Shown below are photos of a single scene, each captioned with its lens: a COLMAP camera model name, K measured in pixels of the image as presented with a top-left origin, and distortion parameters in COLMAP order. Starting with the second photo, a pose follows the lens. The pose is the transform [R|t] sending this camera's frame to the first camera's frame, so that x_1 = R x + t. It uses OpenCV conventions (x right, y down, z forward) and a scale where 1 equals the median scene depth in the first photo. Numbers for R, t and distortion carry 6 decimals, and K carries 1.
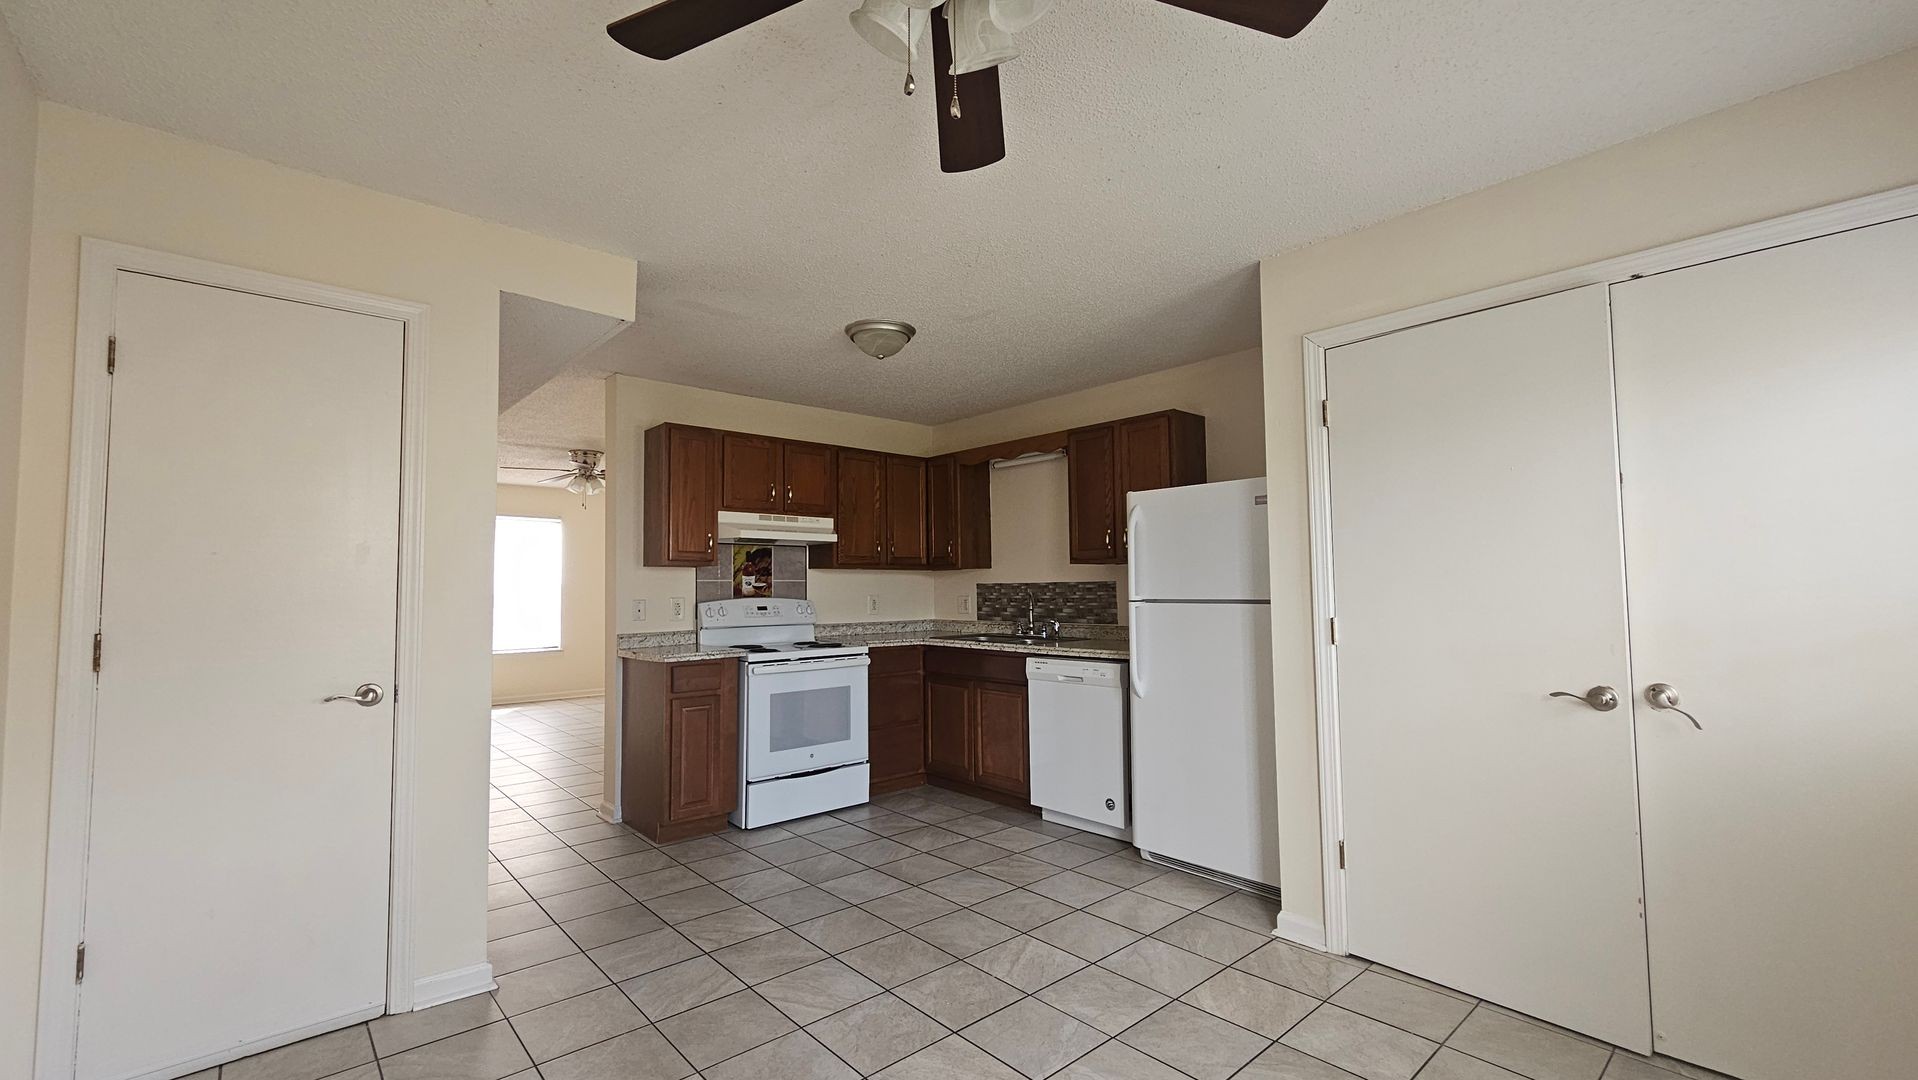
lens RADIAL K [[813.9, 0, 947.4], [0, 813.9, 552.5], [0, 0, 1]] dist [0.000229, 0.007451]
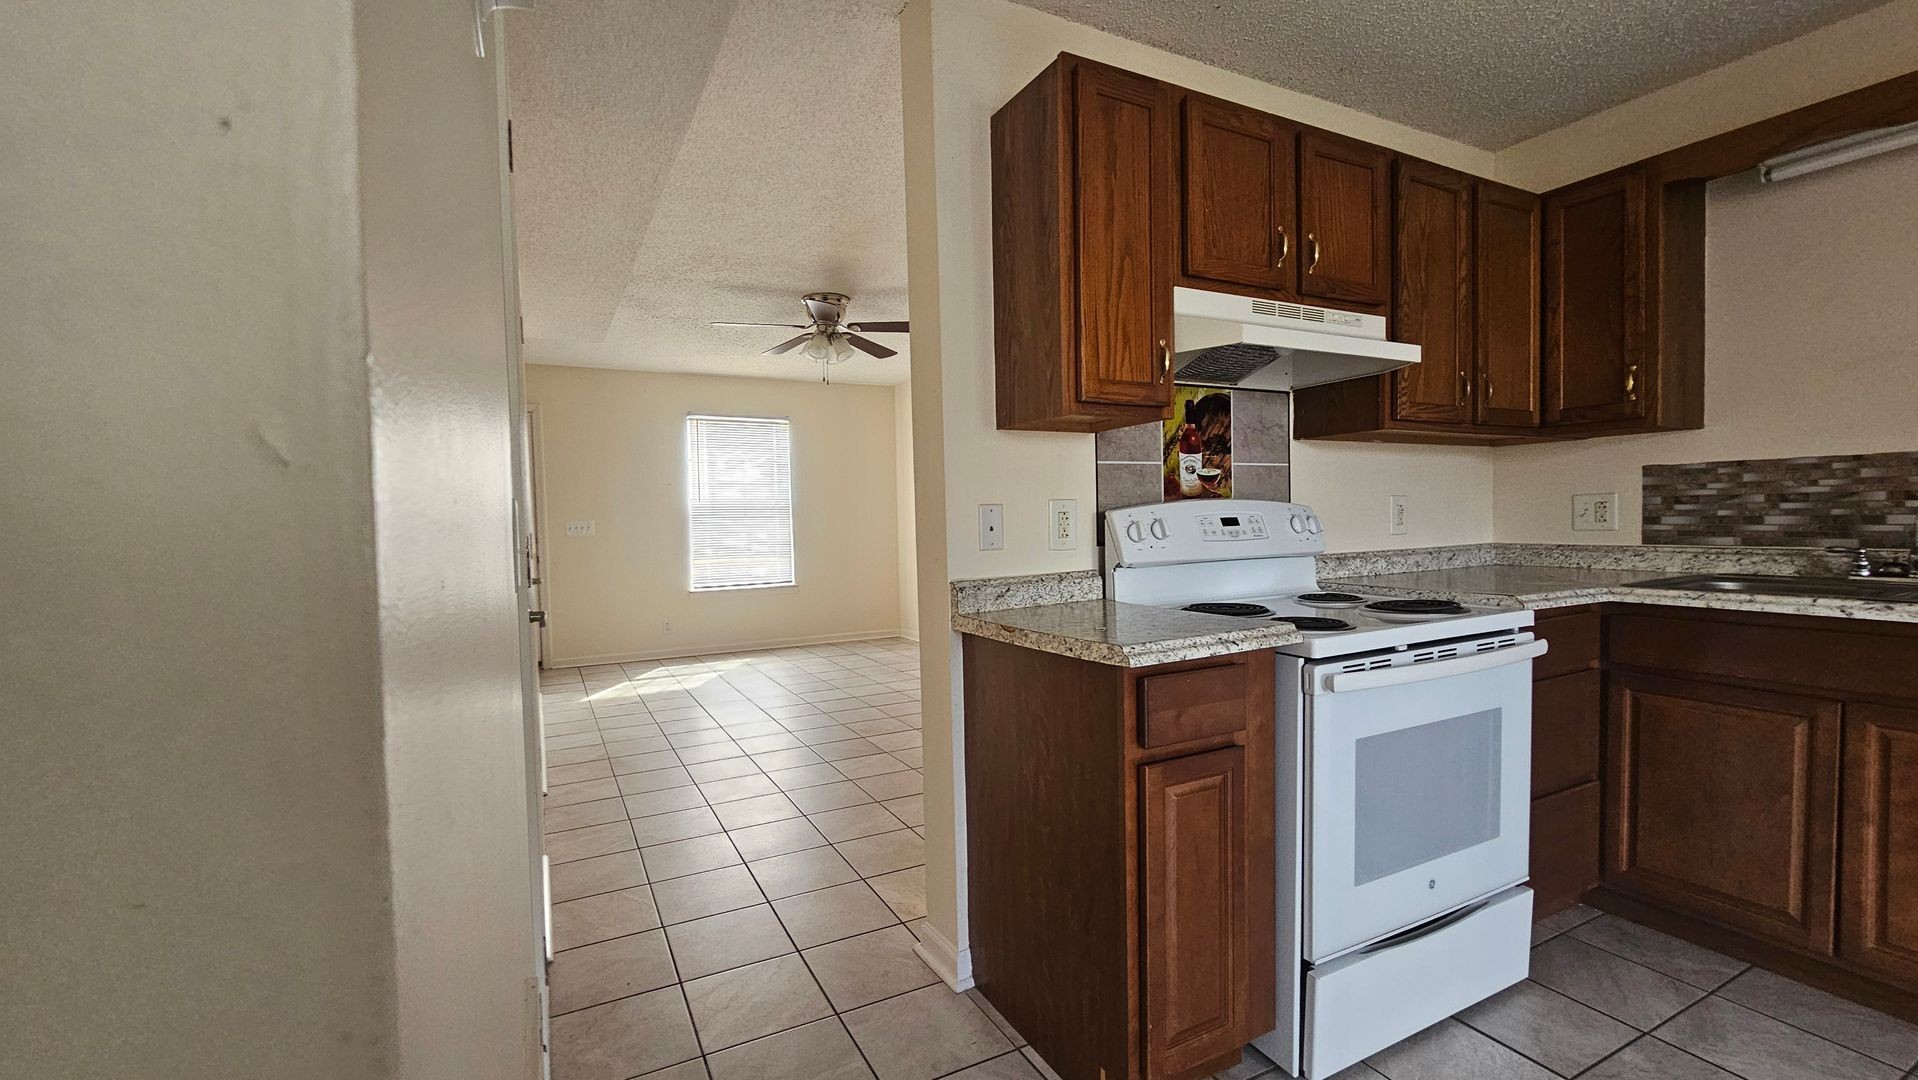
lens RADIAL K [[813.9, 0, 947.4], [0, 813.9, 552.5], [0, 0, 1]] dist [0.000229, 0.007451]
pose [[0.971894, -0.004701, -0.235372, -0.274287], [0.026194, 0.995752, 0.088270, 0.041144], [0.233957, -0.091955, 0.967889, 0.516354]]
